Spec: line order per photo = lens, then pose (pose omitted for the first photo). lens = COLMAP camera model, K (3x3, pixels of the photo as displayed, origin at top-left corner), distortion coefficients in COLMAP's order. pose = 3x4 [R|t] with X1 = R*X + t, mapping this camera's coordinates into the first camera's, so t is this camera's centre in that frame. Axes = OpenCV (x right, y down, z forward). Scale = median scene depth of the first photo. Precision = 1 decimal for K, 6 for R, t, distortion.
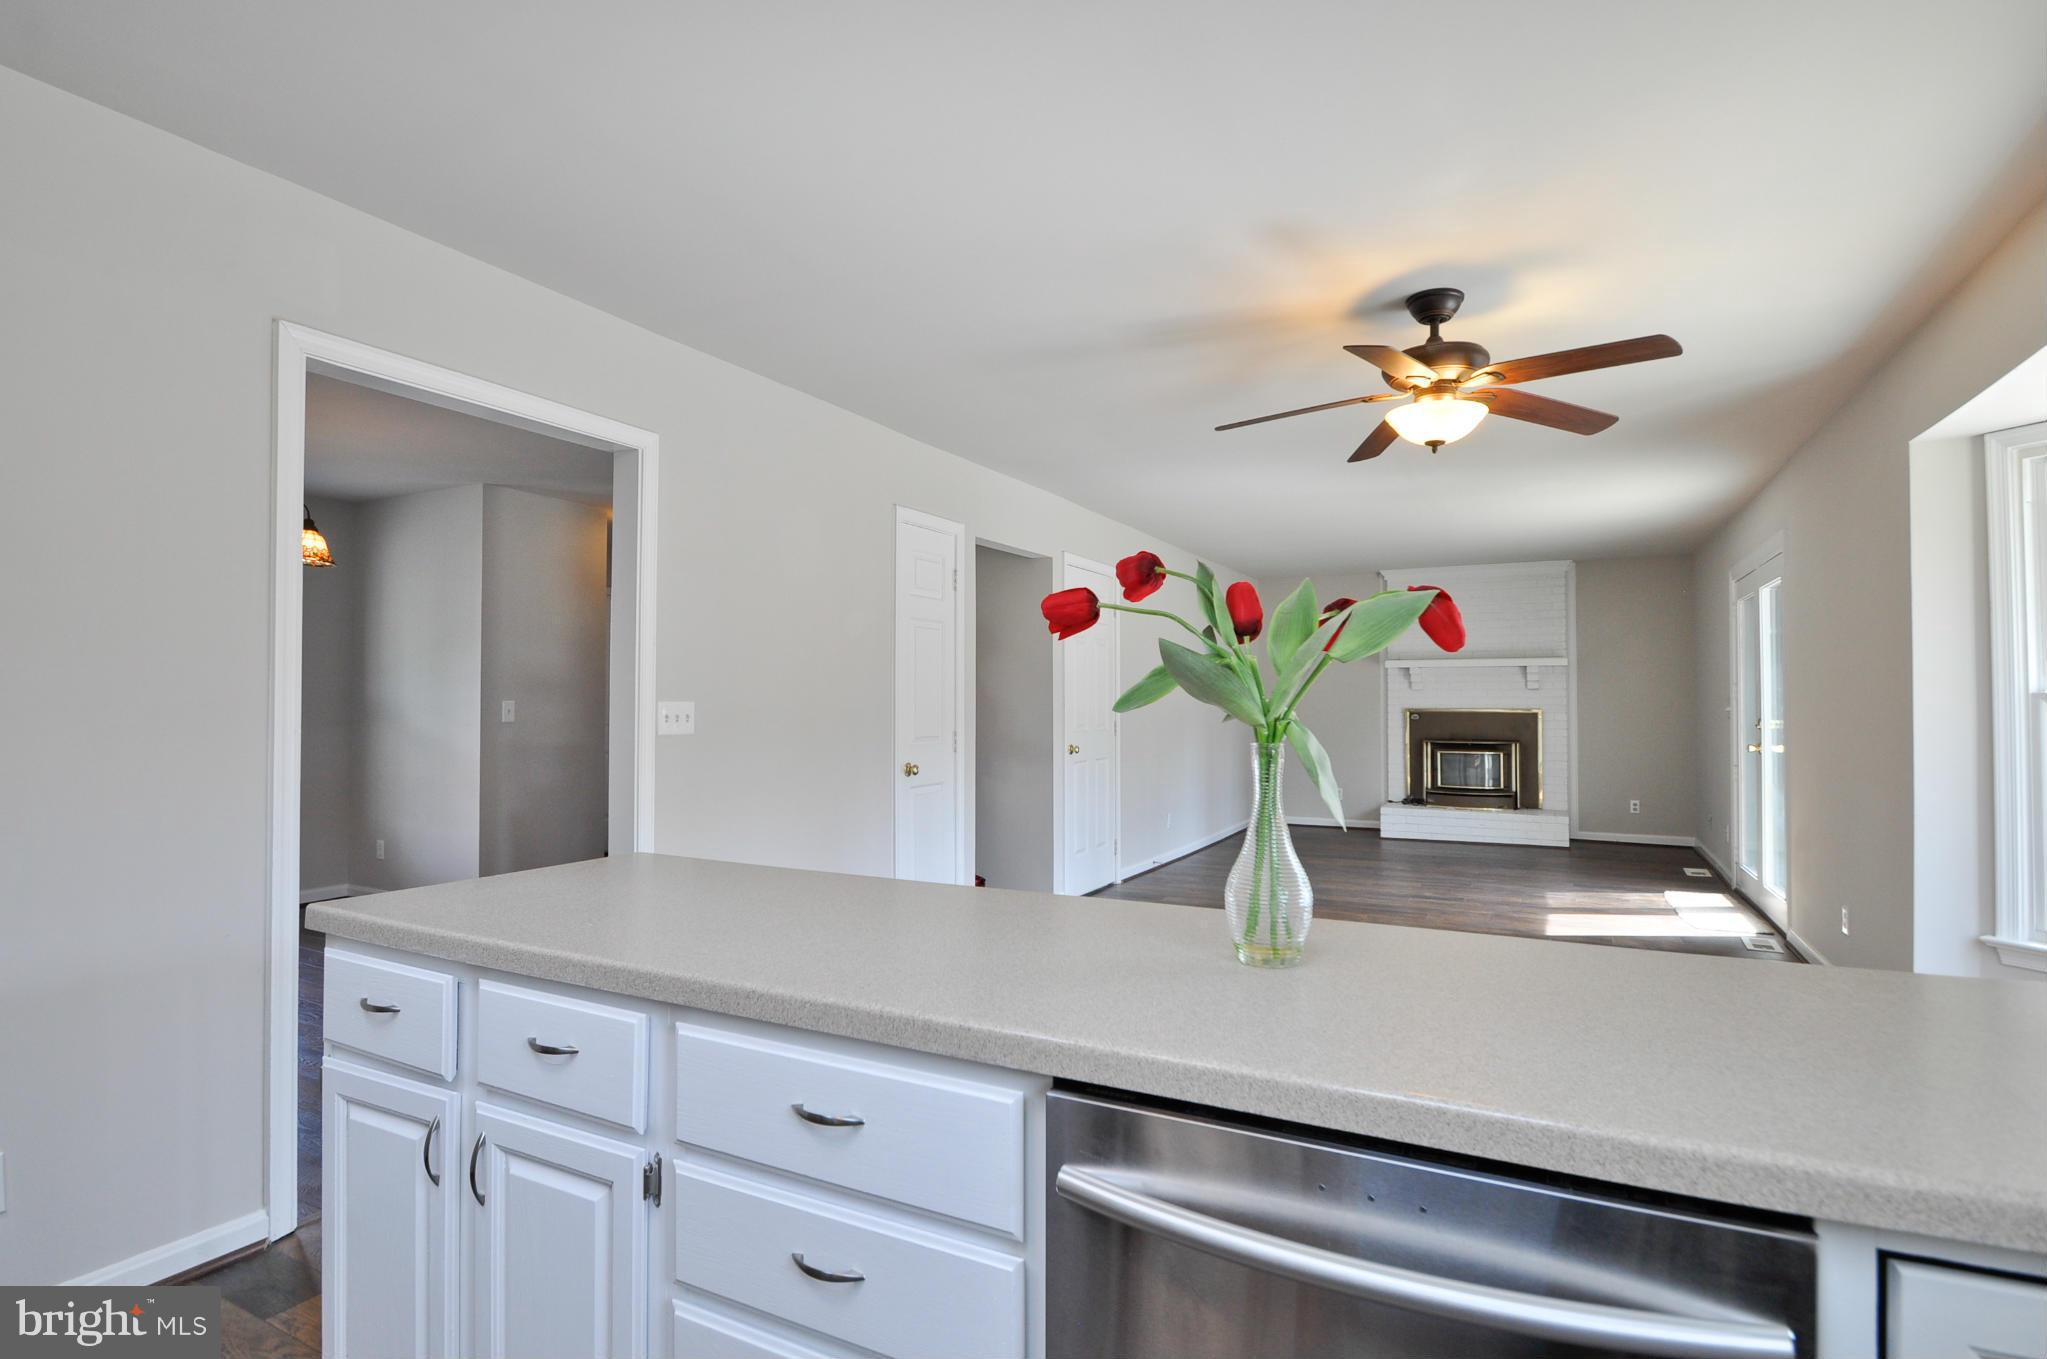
lens RADIAL K [[1049.9, 0, 1023.3], [0, 1049.9, 683.7], [0, 0, 1]] dist [-0.019266, -0.001612]
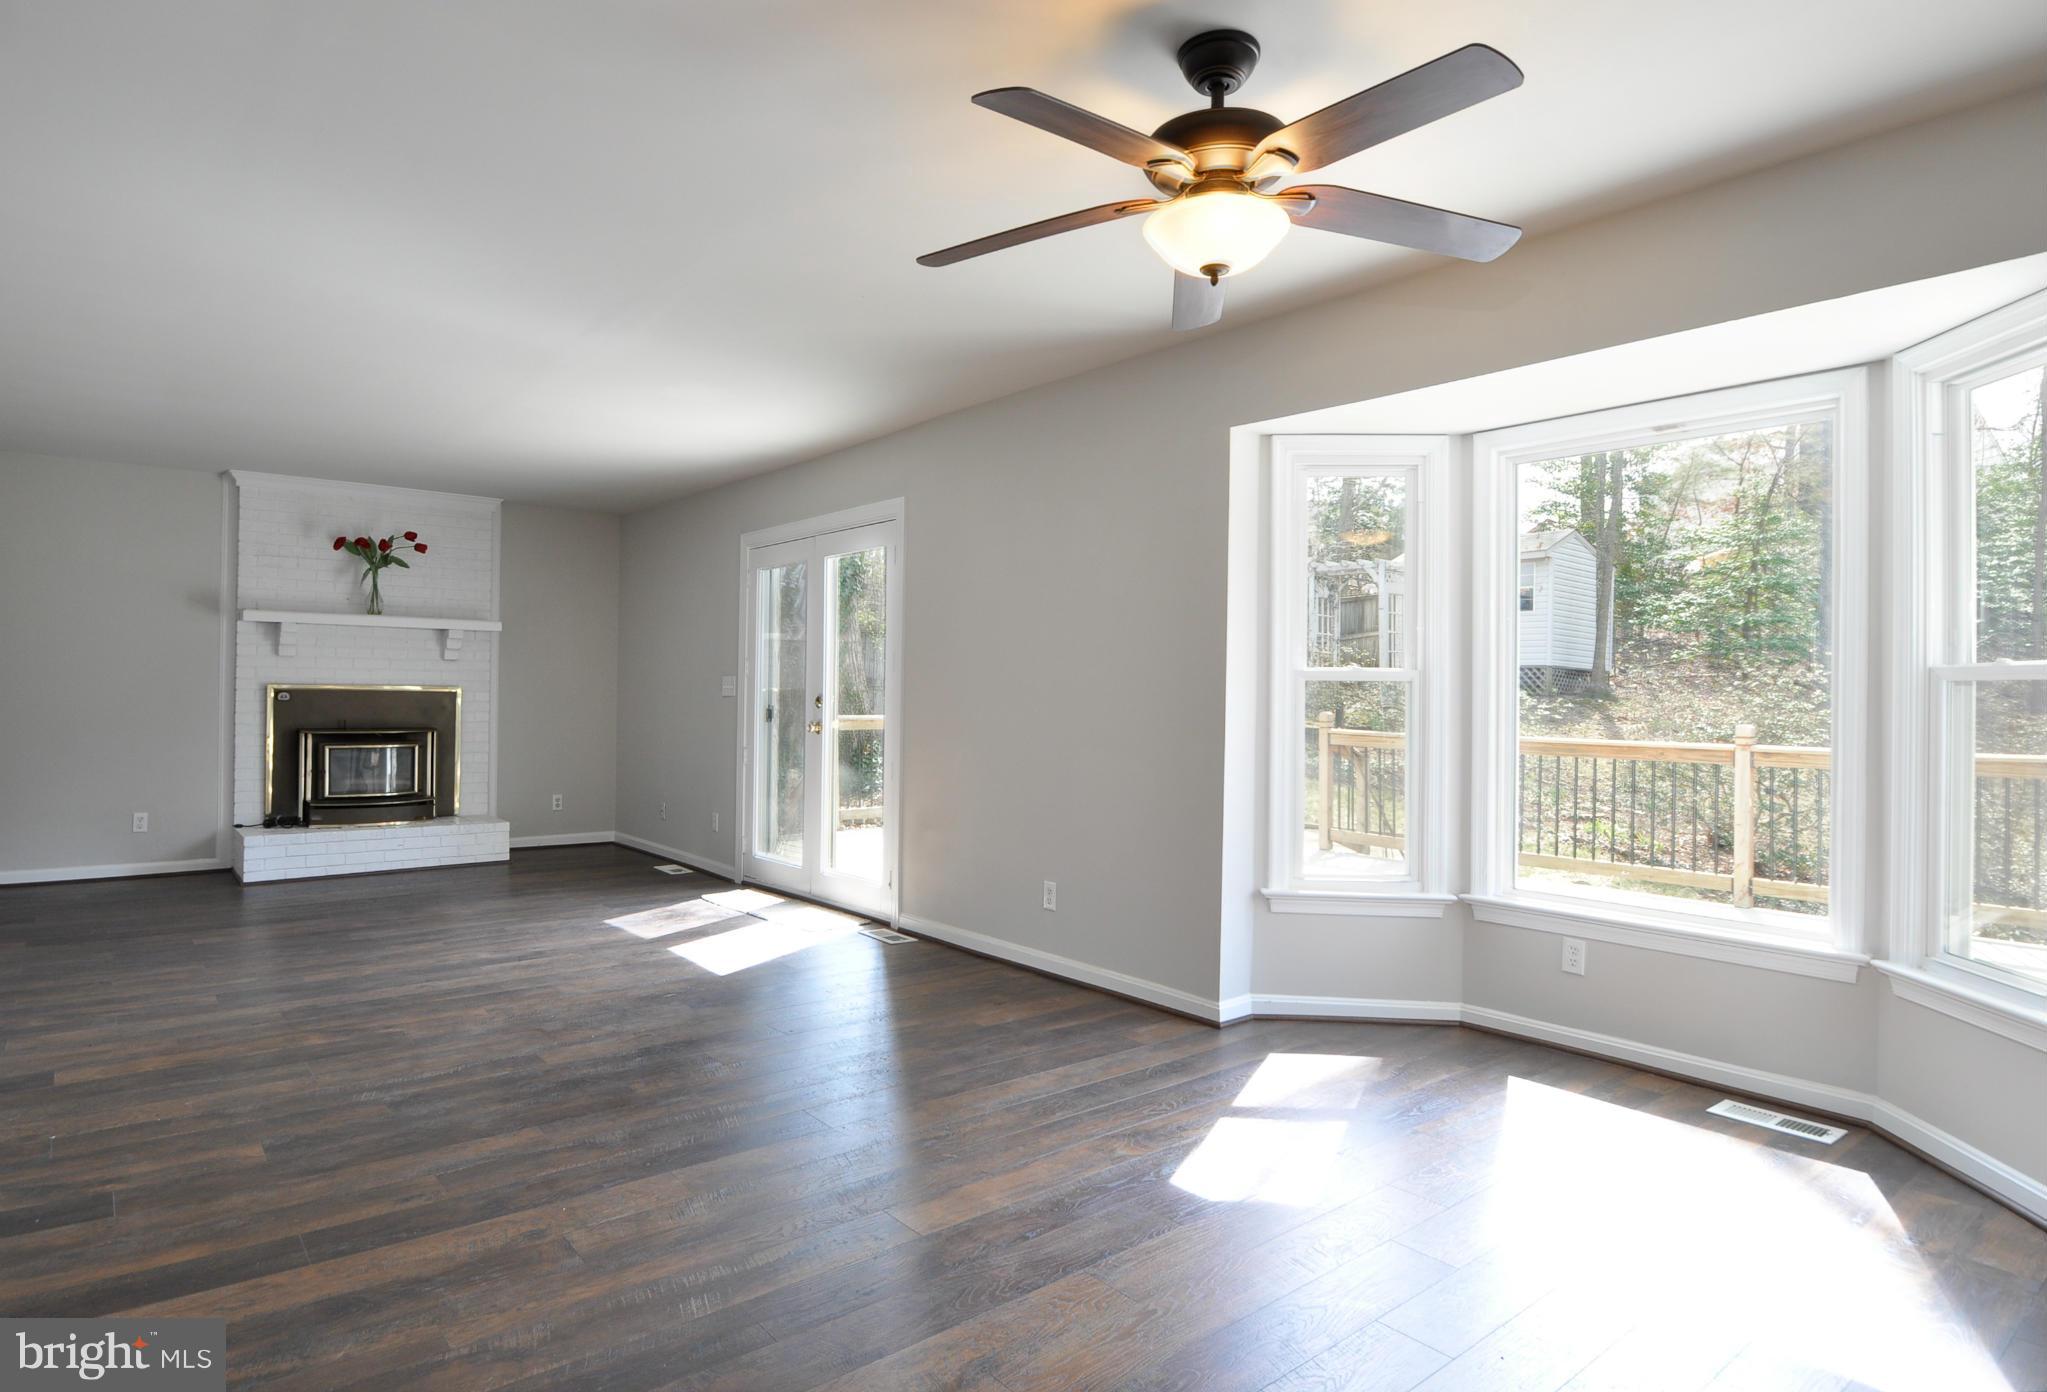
lens RADIAL K [[1133.5, 0, 983.4], [0, 1133.5, 697.7], [0, 0, 1]] dist [-0.019207, -0.002116]
pose [[0.391386, -0.001744, 0.920225, -0.119450], [-0.025645, 0.999589, 0.012802, 0.011979], [-0.919869, -0.028609, 0.391180, 0.314002]]
